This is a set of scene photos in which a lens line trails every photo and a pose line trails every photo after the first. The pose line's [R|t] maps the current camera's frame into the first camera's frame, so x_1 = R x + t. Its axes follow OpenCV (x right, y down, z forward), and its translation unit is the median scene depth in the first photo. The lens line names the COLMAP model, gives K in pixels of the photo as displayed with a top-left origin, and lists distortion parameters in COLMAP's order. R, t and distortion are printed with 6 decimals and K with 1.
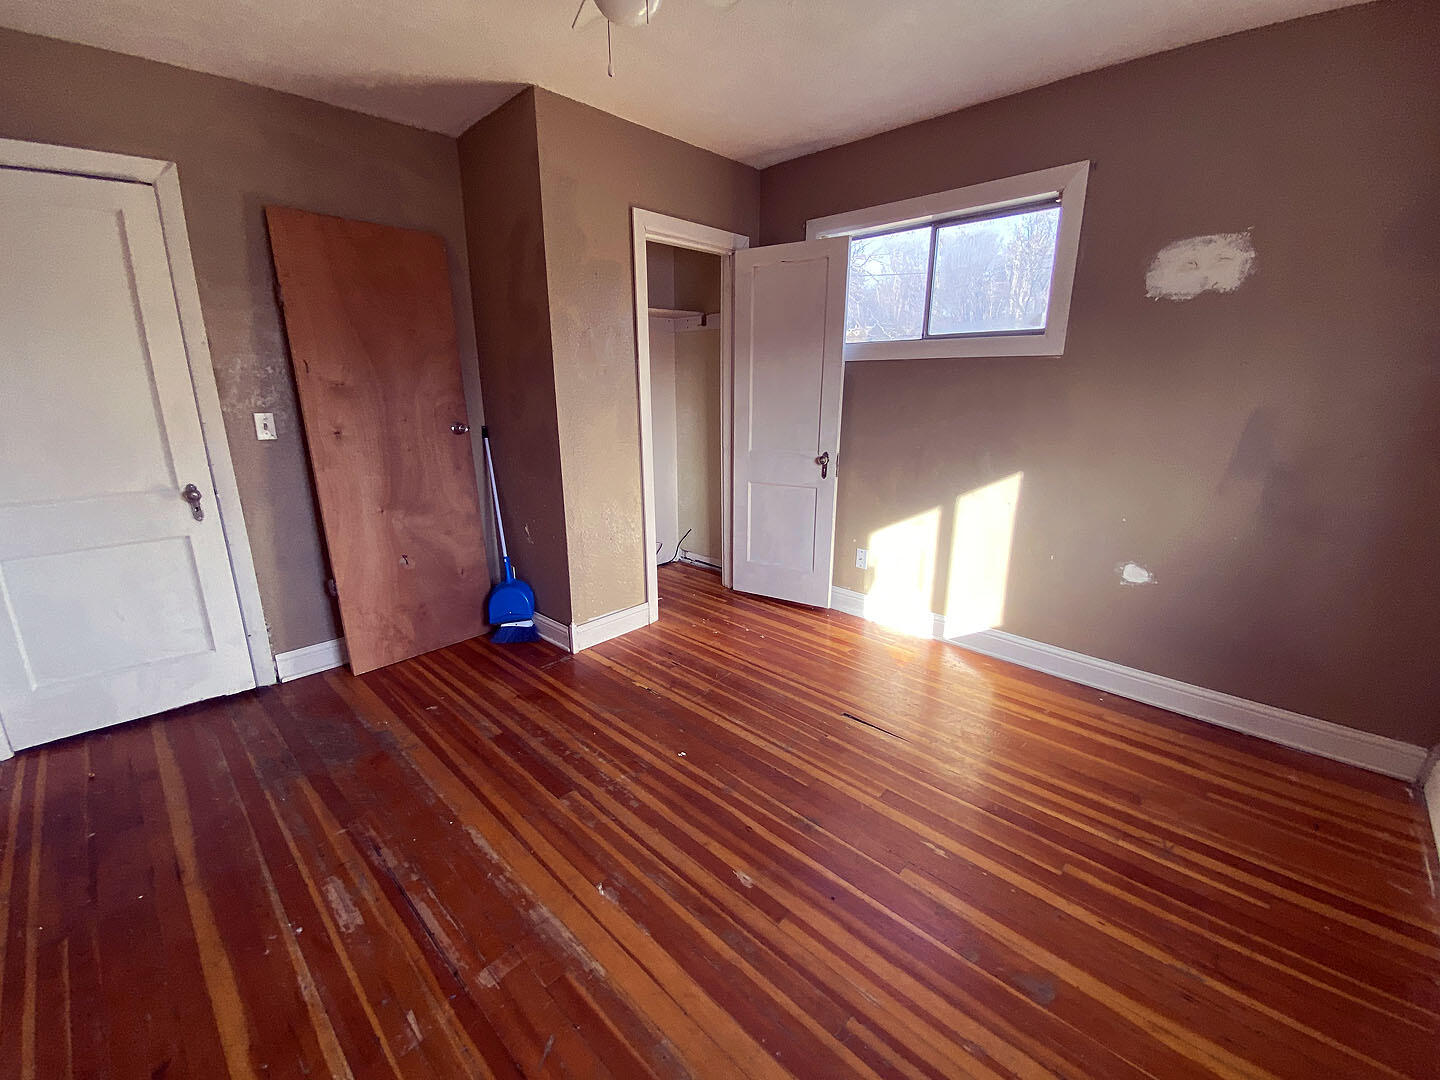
lens RADIAL K [[583.3, 0, 720.3], [0, 583.3, 531.6], [0, 0, 1]] dist [0.021362, -0.020225]
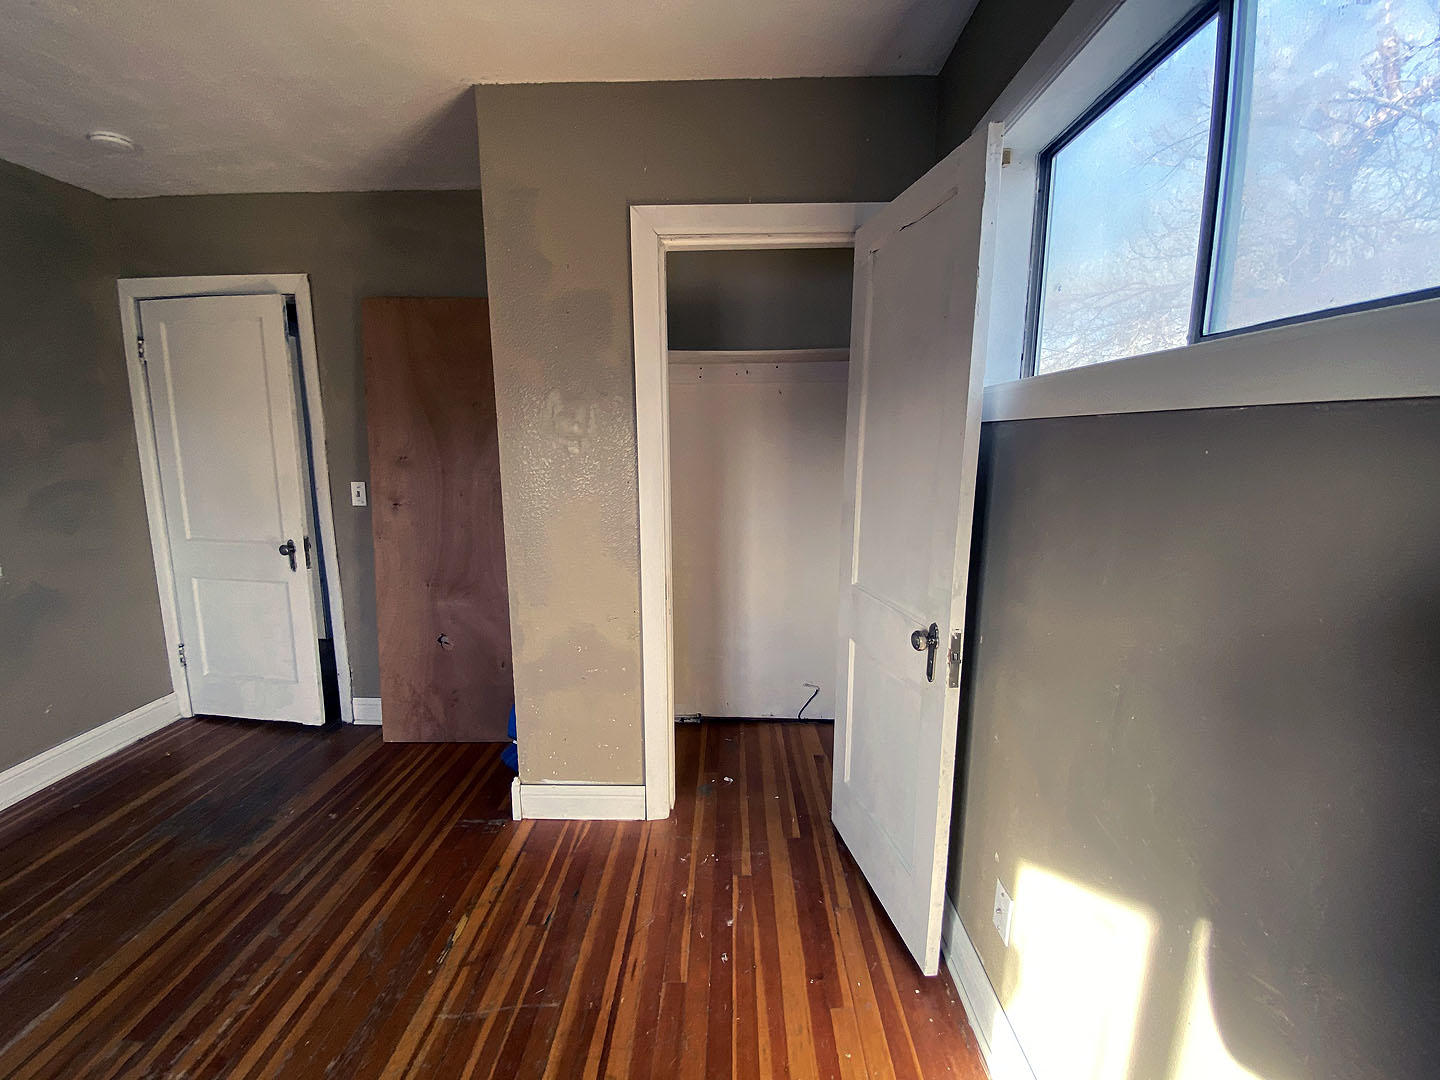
lens RADIAL K [[583.3, 0, 720.3], [0, 583.3, 531.6], [0, 0, 1]] dist [0.021362, -0.020225]
pose [[0.668018, 0.113061, -0.735506, 0.464040], [-0.185890, 0.982409, -0.017819, -0.198962], [0.720553, 0.148627, 0.677283, 0.689010]]
